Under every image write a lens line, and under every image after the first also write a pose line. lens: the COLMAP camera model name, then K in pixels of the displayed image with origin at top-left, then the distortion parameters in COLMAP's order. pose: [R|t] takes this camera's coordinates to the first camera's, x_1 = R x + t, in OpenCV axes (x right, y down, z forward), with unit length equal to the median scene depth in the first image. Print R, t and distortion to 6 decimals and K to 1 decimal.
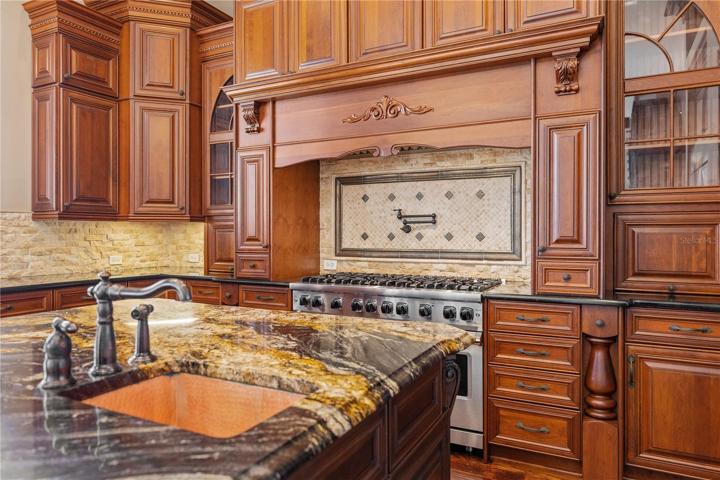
lens RADIAL K [[483.4, 0, 359.2], [0, 483.4, 237.2], [0, 0, 1]] dist [0.023078, -0.002270]
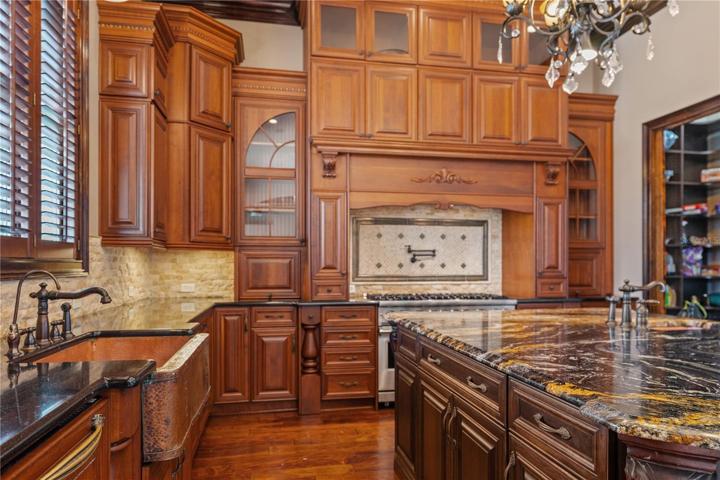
lens RADIAL K [[483.4, 0, 363.9], [0, 483.4, 262.3], [0, 0, 1]] dist [0.023078, -0.002270]
pose [[0.778410, 0.002832, 0.627750, -0.878612], [0.001422, 0.999979, -0.006275, -0.002275], [-0.627755, 0.005777, 0.778390, 0.031711]]
